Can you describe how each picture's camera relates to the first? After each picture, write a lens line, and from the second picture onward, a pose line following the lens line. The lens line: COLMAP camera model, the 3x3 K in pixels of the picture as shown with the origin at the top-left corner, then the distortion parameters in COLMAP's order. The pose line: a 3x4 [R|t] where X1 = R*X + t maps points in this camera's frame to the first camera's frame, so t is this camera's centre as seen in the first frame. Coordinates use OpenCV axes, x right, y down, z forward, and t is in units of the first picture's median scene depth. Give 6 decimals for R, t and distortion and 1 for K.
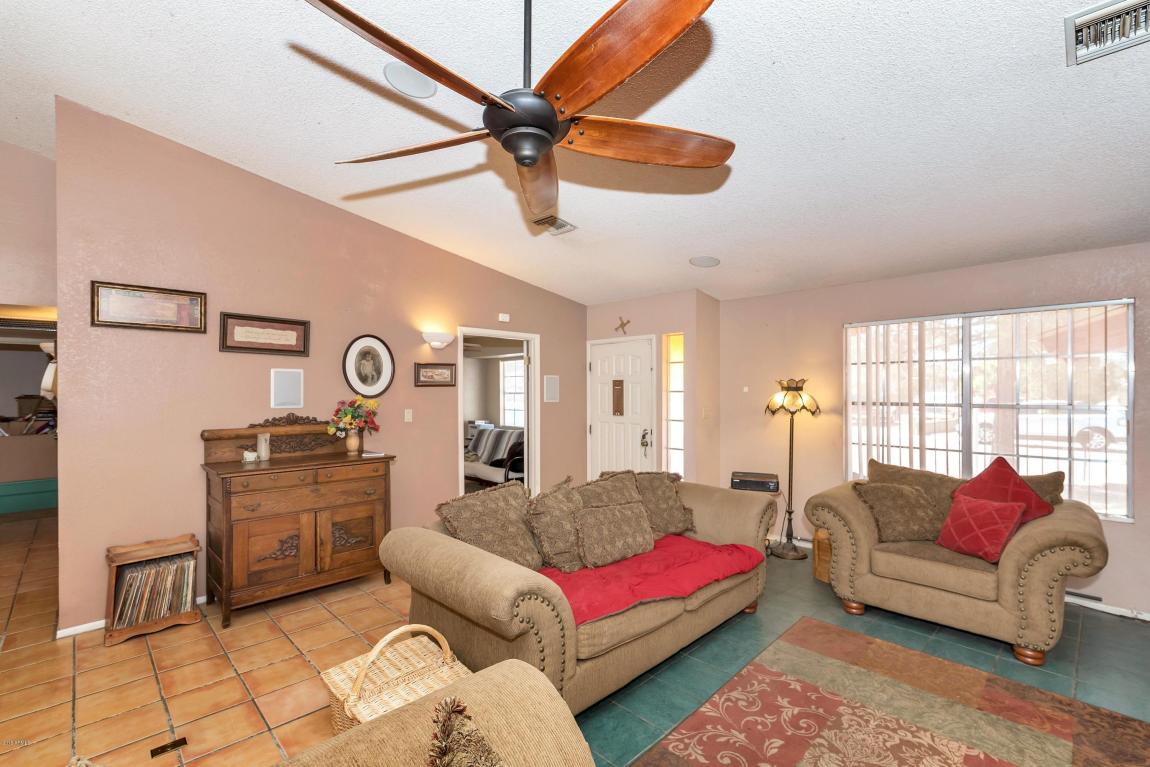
lens RADIAL K [[512.6, 0, 575.0], [0, 512.6, 383.5], [0, 0, 1]] dist [-0.000499, -0.000330]
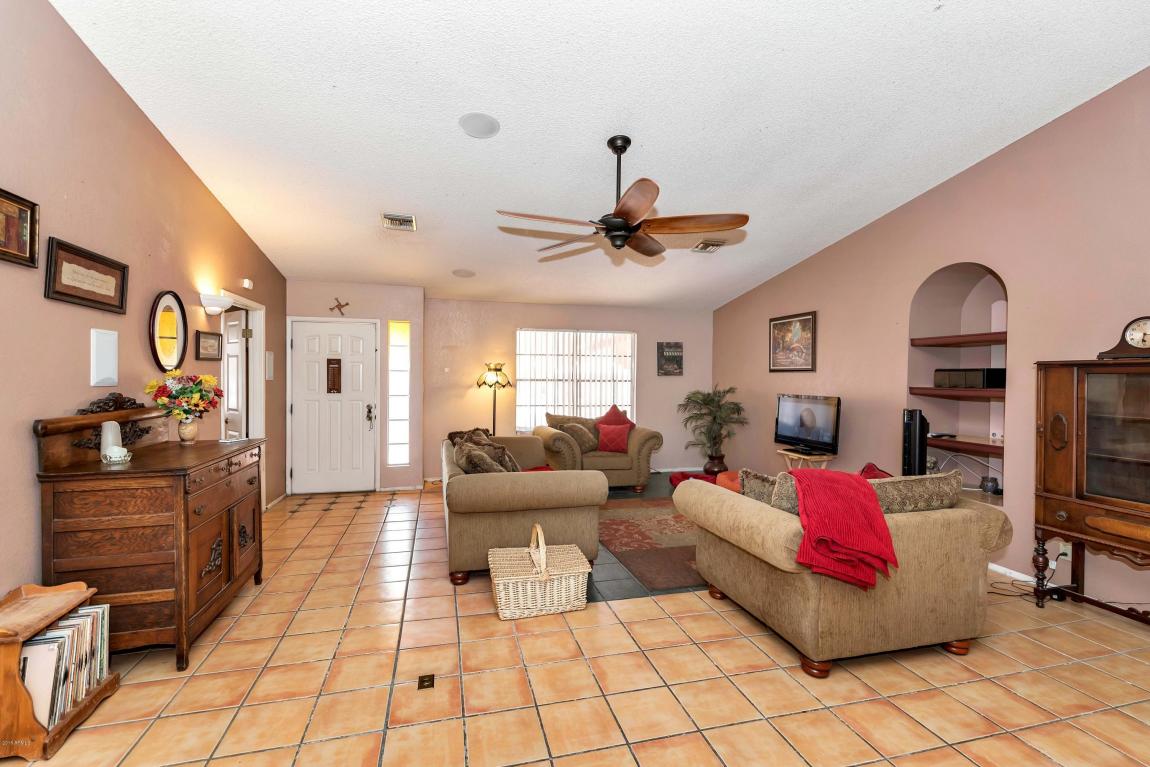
lens RADIAL K [[517.1, 0, 571.1], [0, 517.1, 381.5], [0, 0, 1]] dist [-0.000402, -0.000144]
pose [[0.496198, -0.003508, 0.868202, -0.751815], [-0.023524, 0.999570, 0.017483, 0.012170], [-0.867890, -0.029098, 0.495903, 0.085404]]
